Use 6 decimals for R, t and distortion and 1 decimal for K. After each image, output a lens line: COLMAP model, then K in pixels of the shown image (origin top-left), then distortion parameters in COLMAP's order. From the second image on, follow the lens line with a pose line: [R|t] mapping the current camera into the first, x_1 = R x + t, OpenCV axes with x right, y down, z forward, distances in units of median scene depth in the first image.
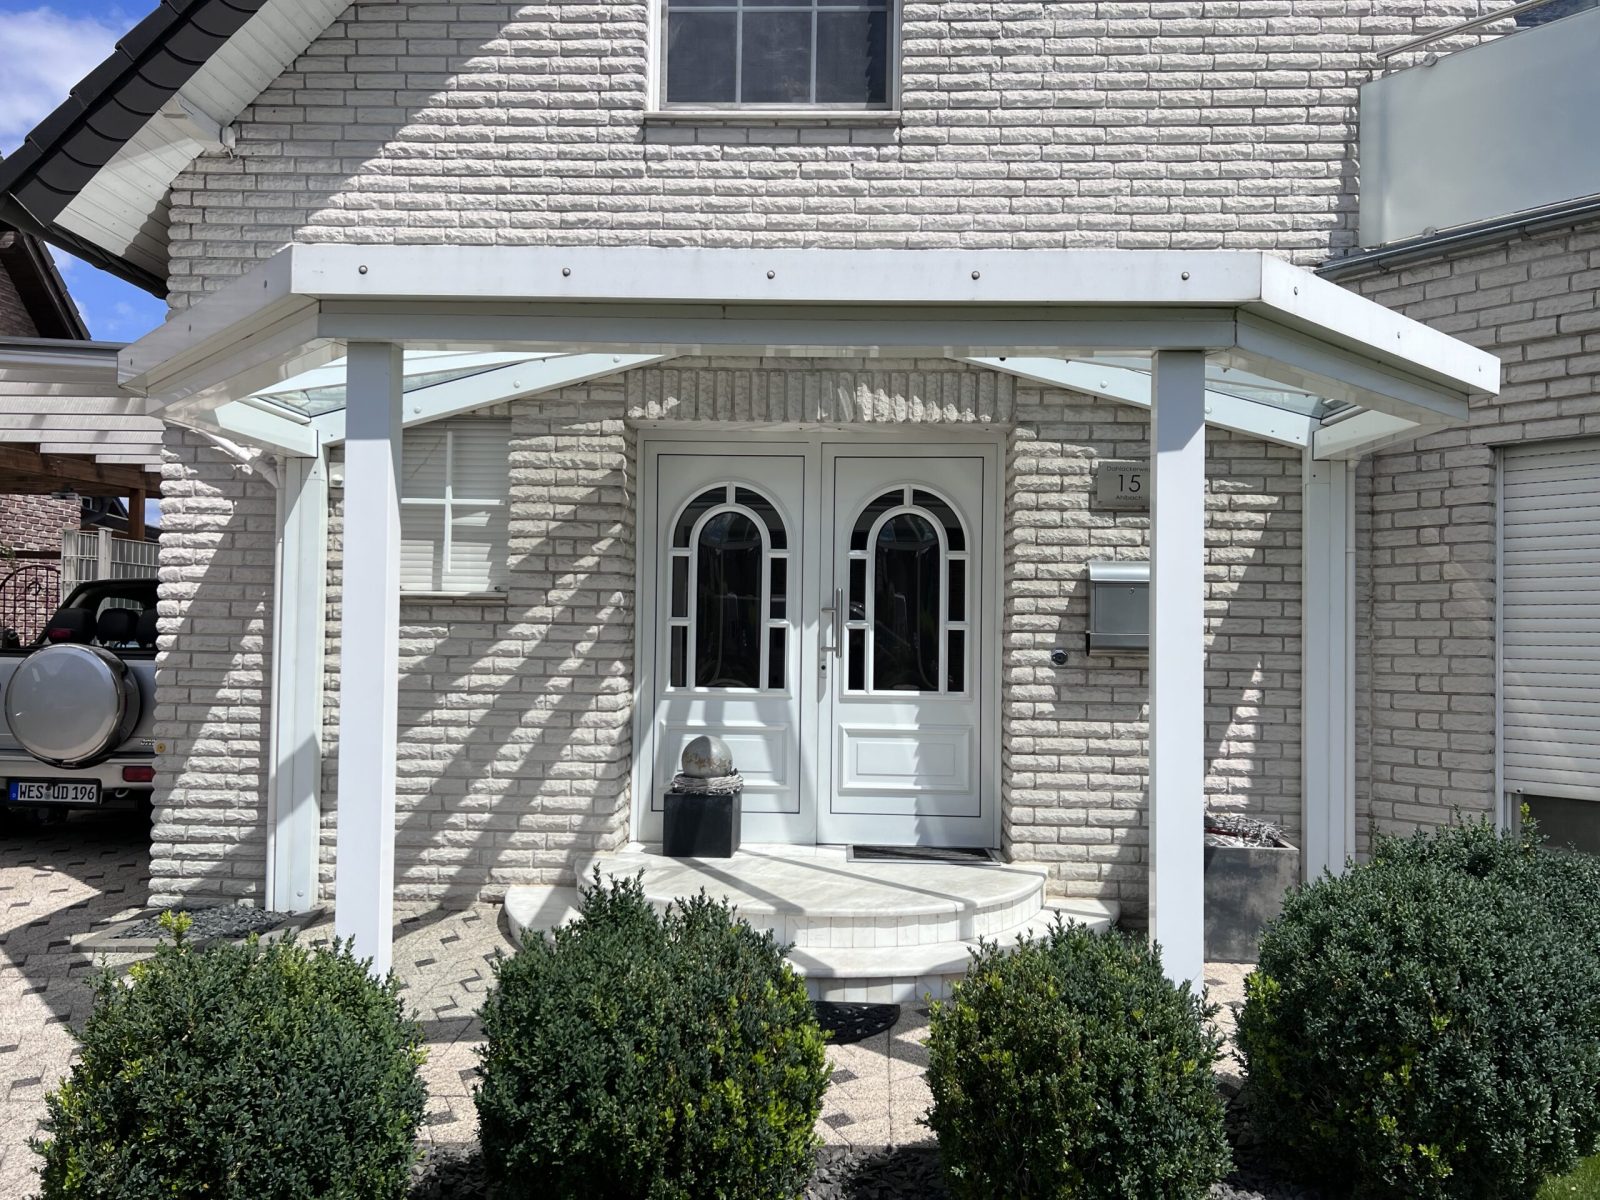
lens RADIAL K [[1193.2, 0, 784.9], [0, 1193.2, 621.6], [0, 0, 1]] dist [0.064112, -0.075988]
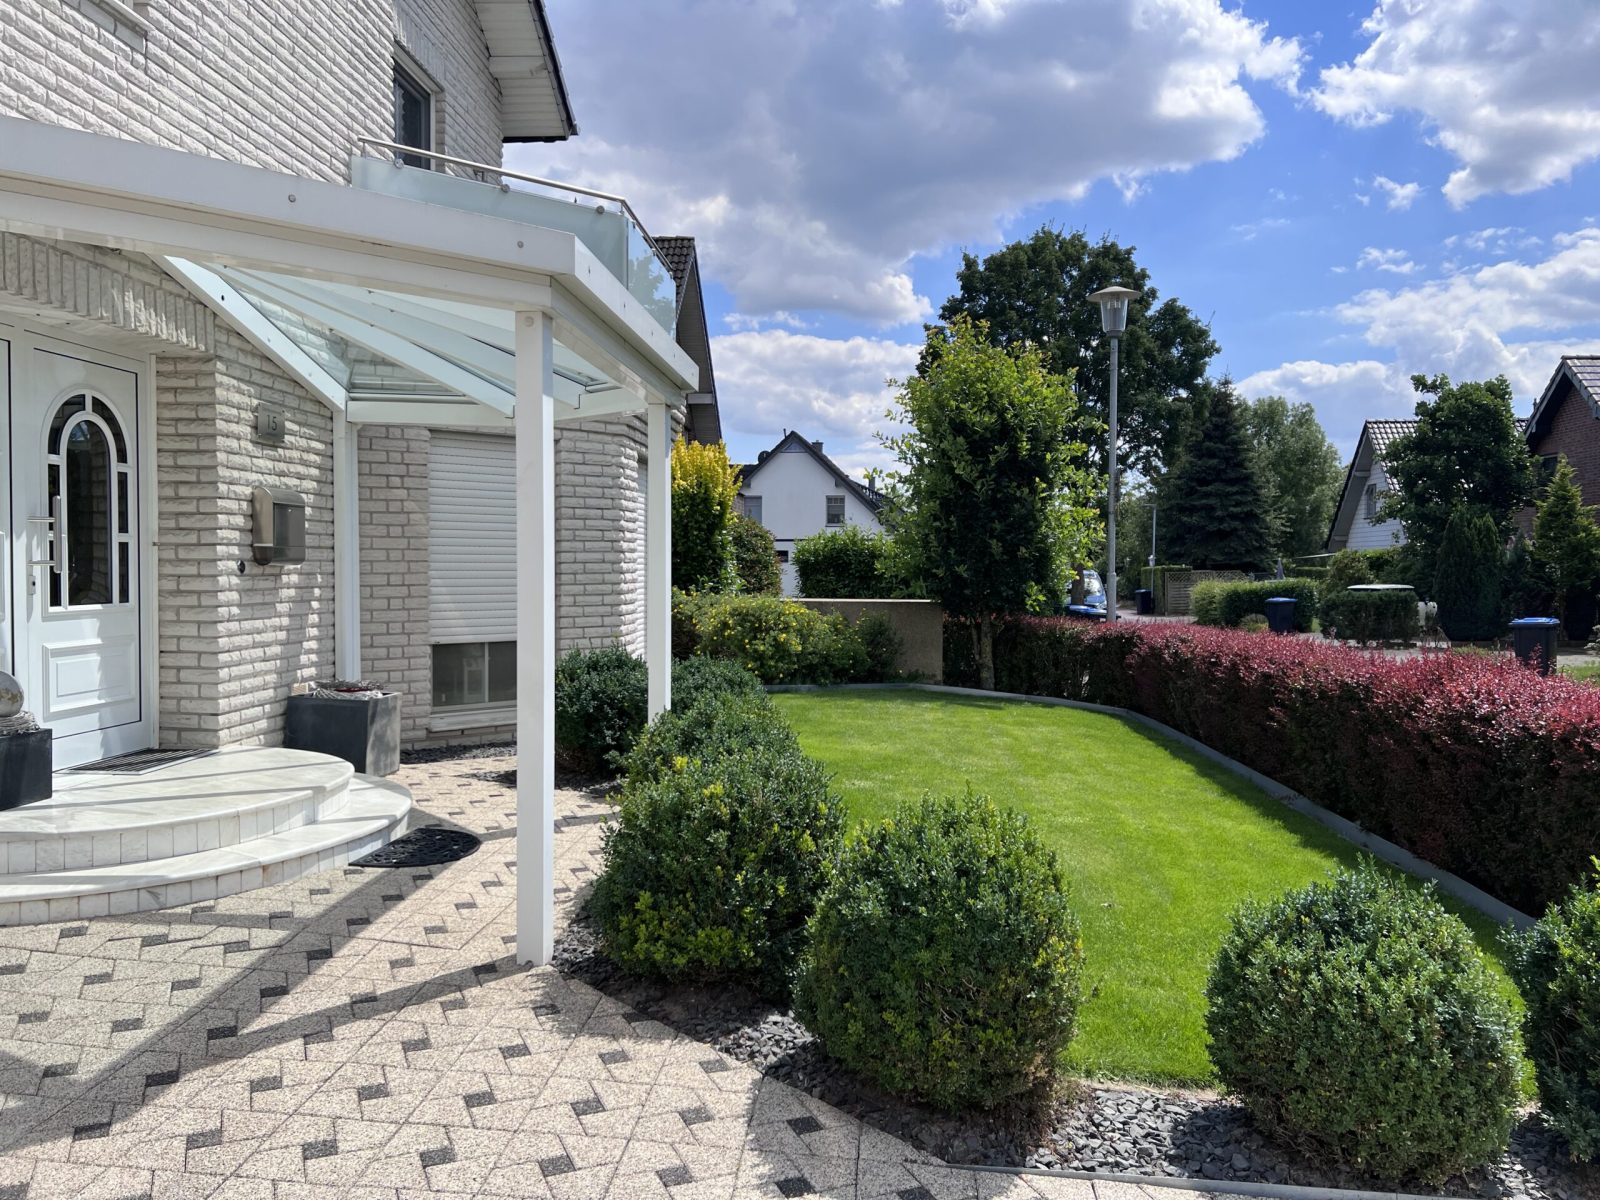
lens RADIAL K [[1193.2, 0, 796.7], [0, 1193.2, 609.7], [0, 0, 1]] dist [0.064112, -0.075988]
pose [[0.040364, -0.055685, 0.997632, -0.905988], [-0.023634, 0.998113, 0.056668, -0.007668], [-0.998905, -0.025865, 0.038972, 0.407429]]
